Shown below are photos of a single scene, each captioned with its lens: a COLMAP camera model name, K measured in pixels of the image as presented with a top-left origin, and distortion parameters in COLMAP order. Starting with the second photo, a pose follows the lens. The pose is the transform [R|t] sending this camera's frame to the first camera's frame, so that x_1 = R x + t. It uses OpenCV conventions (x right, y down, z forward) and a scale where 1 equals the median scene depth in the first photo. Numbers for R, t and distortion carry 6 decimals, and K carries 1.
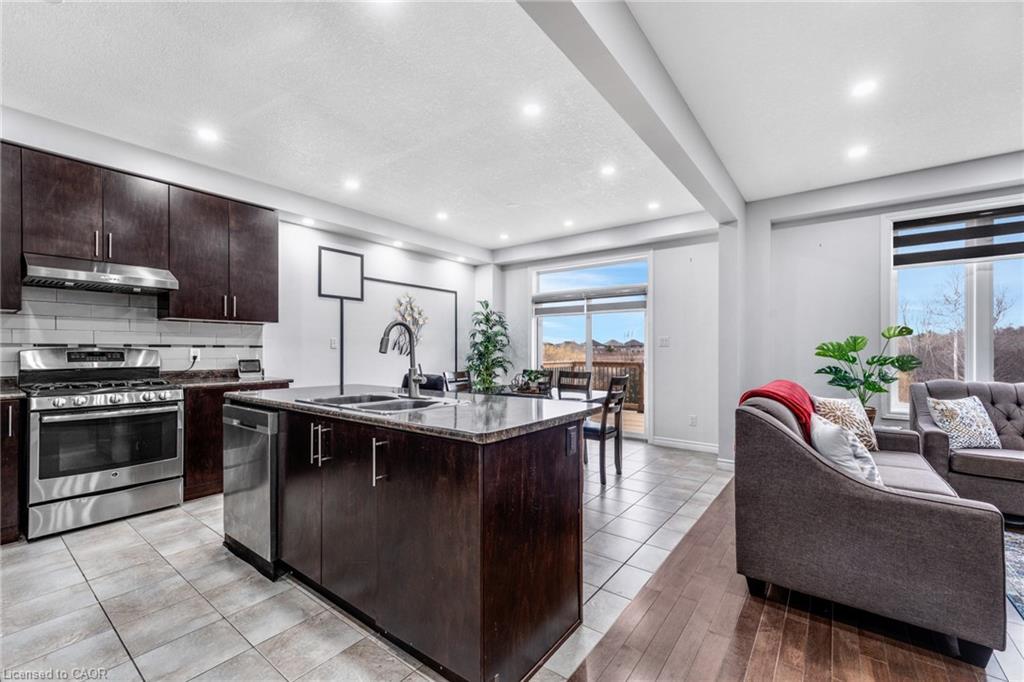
lens RADIAL K [[424.9, 0, 513.2], [0, 424.9, 349.5], [0, 0, 1]] dist [0.017455, -0.000123]
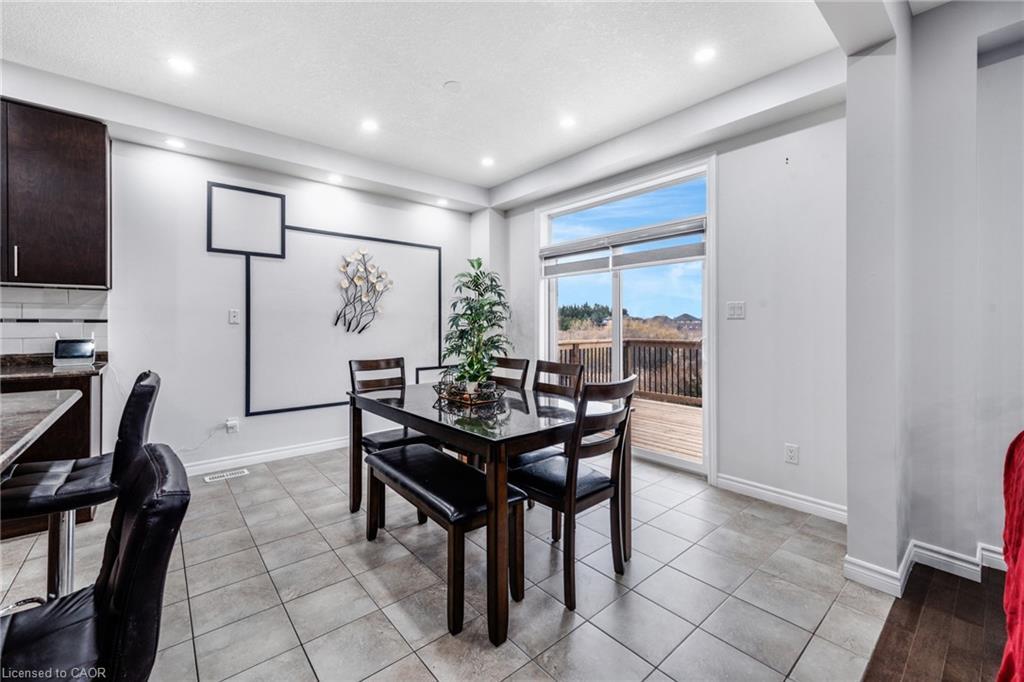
lens RADIAL K [[417.1, 0, 509.3], [0, 417.1, 325.4], [0, 0, 1]] dist [0.000944, 0.000244]
pose [[0.976498, -0.001253, -0.215524, 0.235882], [0.001556, 0.999998, 0.001234, 0.000535], [0.215522, -0.001540, 0.976498, 0.512445]]
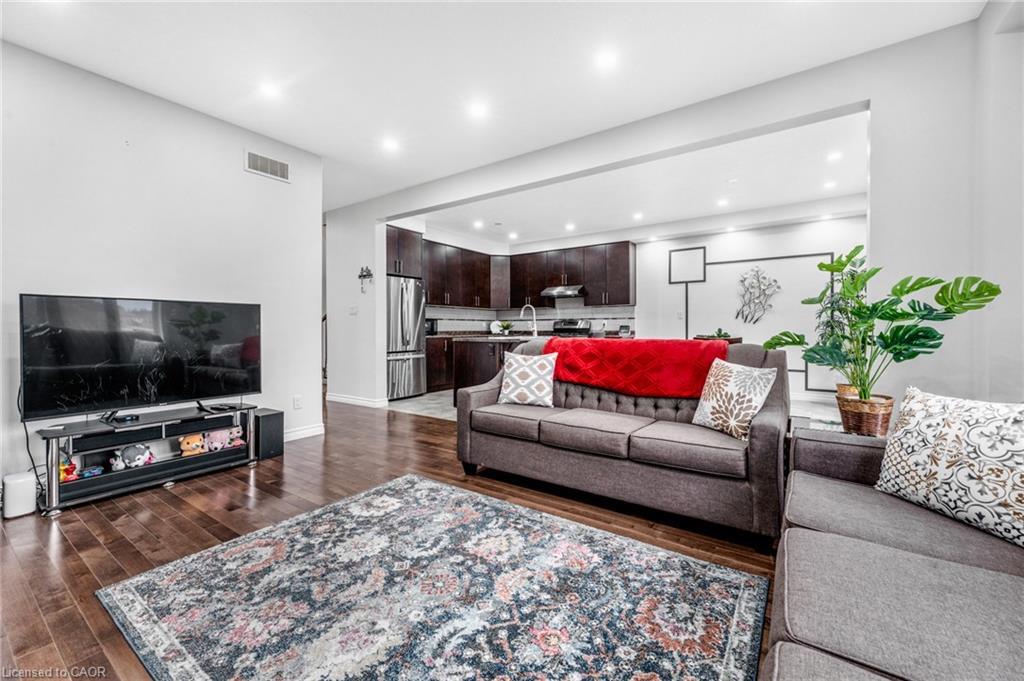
lens RADIAL K [[419.7, 0, 508.2], [0, 419.7, 333.4], [0, 0, 1]] dist [-0.002044, -0.000340]
pose [[0.026859, 0.006416, -0.999619, 1.223598], [0.001210, 0.999978, 0.006450, 0.047629], [0.999639, -0.001383, 0.026850, 0.479205]]
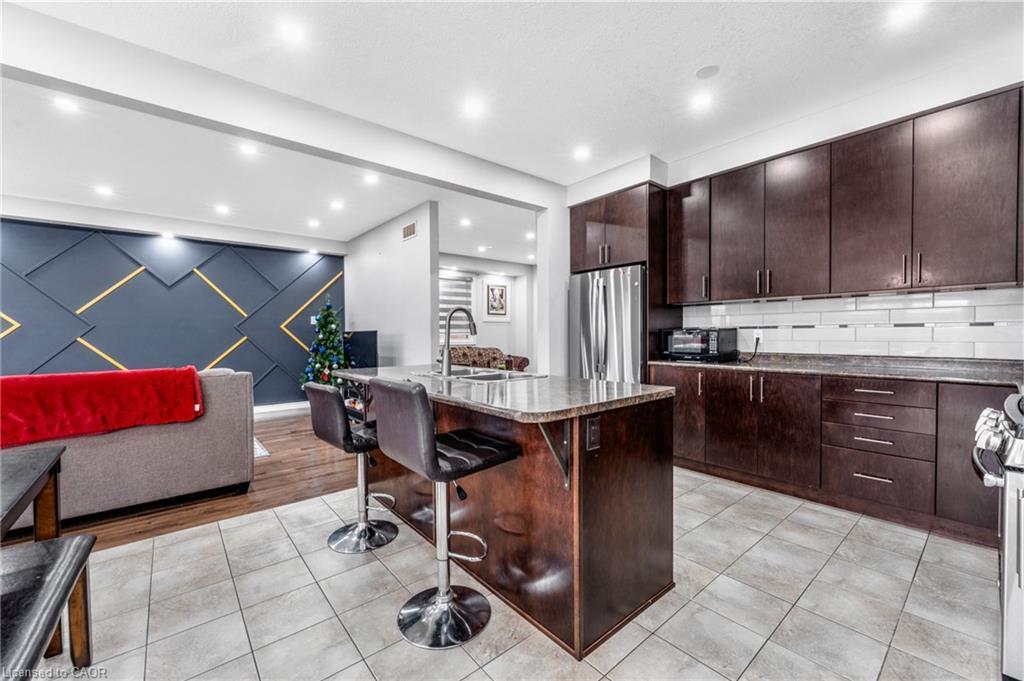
lens RADIAL K [[419.7, 0, 508.2], [0, 419.7, 333.4], [0, 0, 1]] dist [-0.002044, -0.000340]
pose [[-0.972817, 0.006696, 0.231479, -0.373201], [0.006592, 0.999978, -0.001224, 0.003070], [-0.231482, 0.000335, -0.972839, 1.187445]]
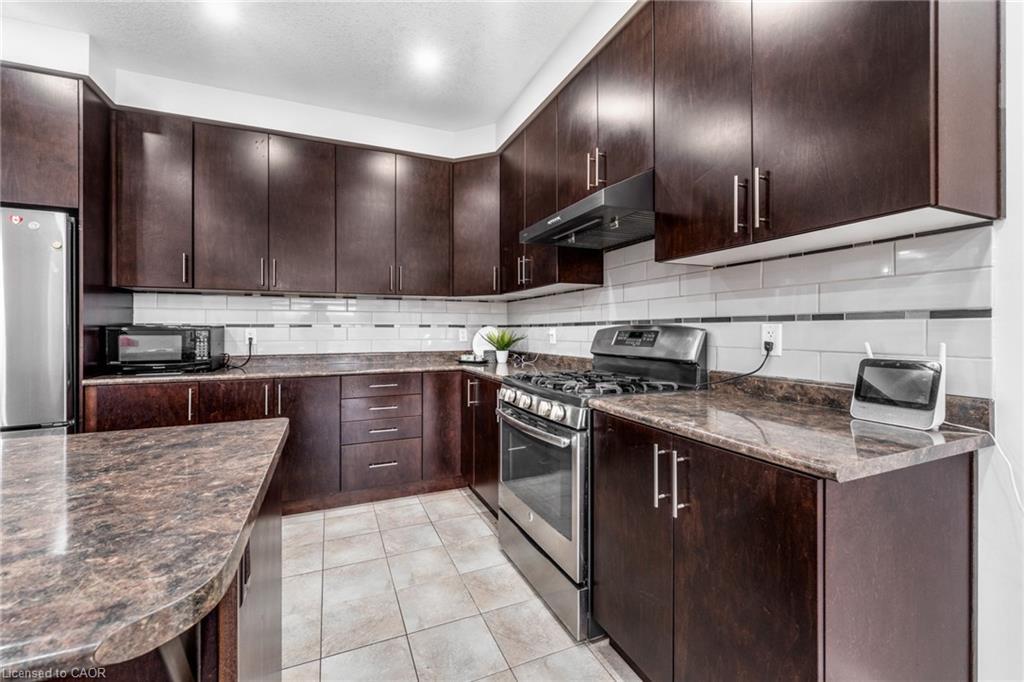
lens RADIAL K [[417.1, 0, 509.3], [0, 417.1, 325.4], [0, 0, 1]] dist [0.000944, 0.000244]
pose [[-0.495344, -0.010195, -0.868637, -0.259488], [0.002704, 0.999908, -0.013278, 0.003406], [0.868693, -0.008926, -0.495271, 0.961637]]
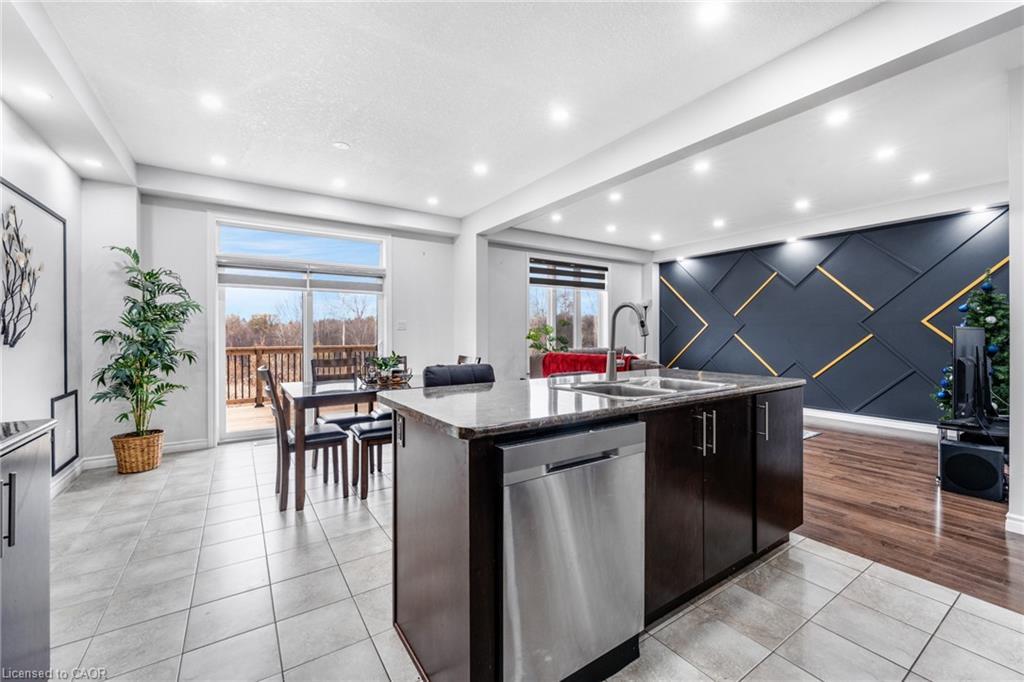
lens RADIAL K [[419.7, 0, 508.2], [0, 419.7, 333.9], [0, 0, 1]] dist [-0.002044, -0.000340]
pose [[0.328119, -0.001769, 0.944635, -0.720719], [0.002062, 0.999997, 0.001156, 0.002873], [-0.944634, 0.001569, 0.328122, 0.545338]]
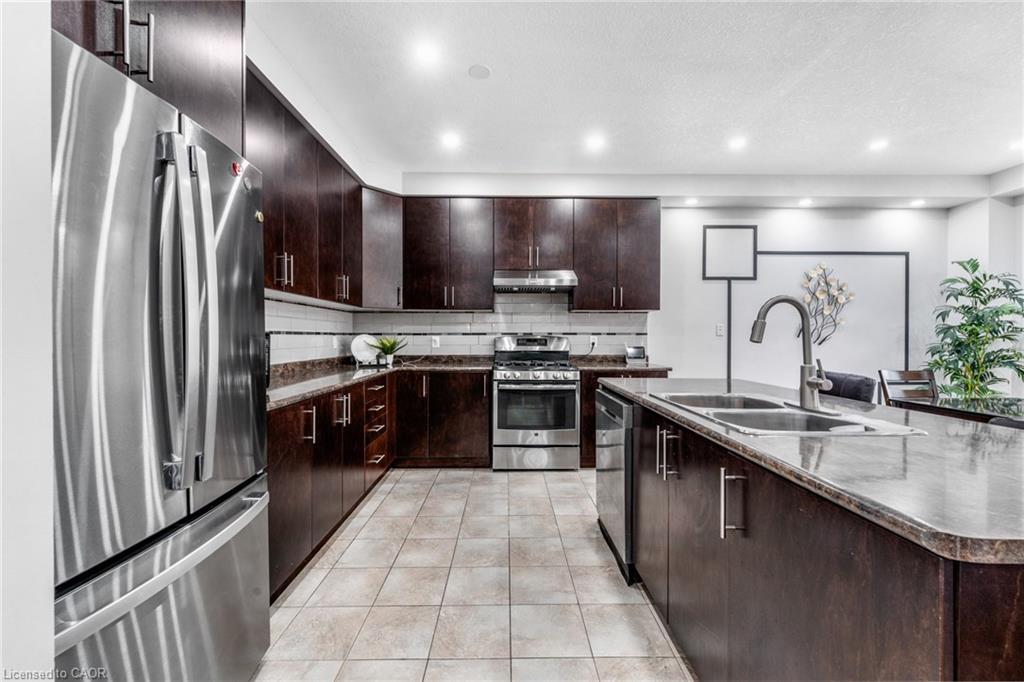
lens RADIAL K [[412.9, 0, 508.3], [0, 412.9, 339.4], [0, 0, 1]] dist [-0.001301, -0.000252]
pose [[0.614305, 0.005233, -0.789051, -0.007080], [0.000250, 0.999977, 0.006826, -0.000711], [0.789068, -0.004391, 0.614290, 0.135984]]
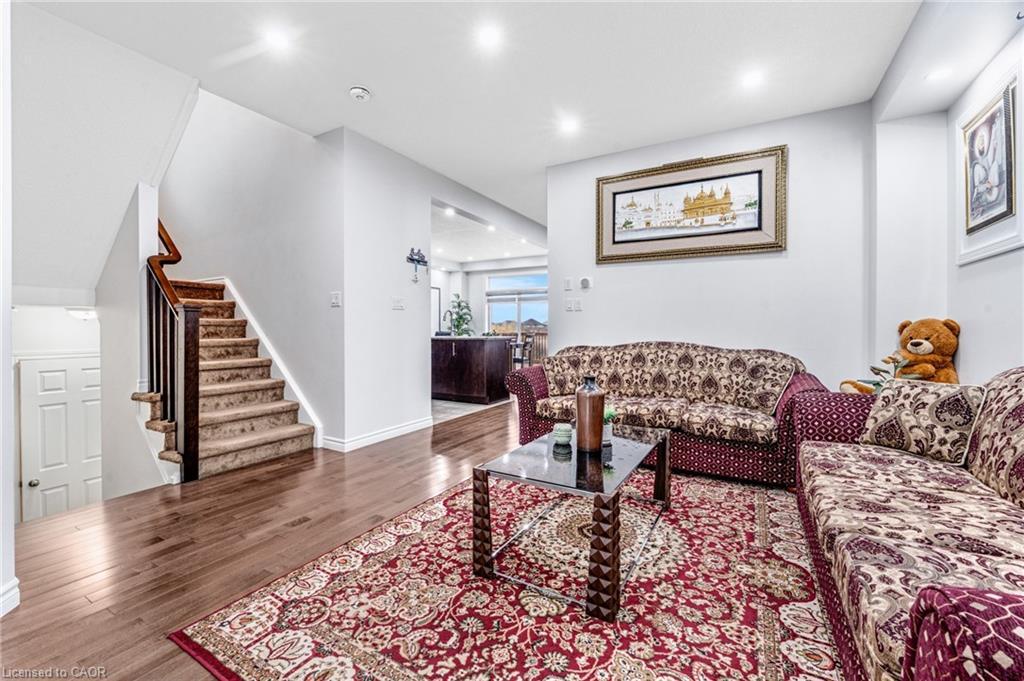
lens RADIAL K [[419.7, 0, 508.2], [0, 419.7, 333.4], [0, 0, 1]] dist [-0.002044, -0.000340]
pose [[0.991542, -0.002647, 0.129759, -0.135182], [0.001098, 0.999927, 0.012010, 0.033045], [-0.129781, -0.011766, 0.991473, -1.073568]]
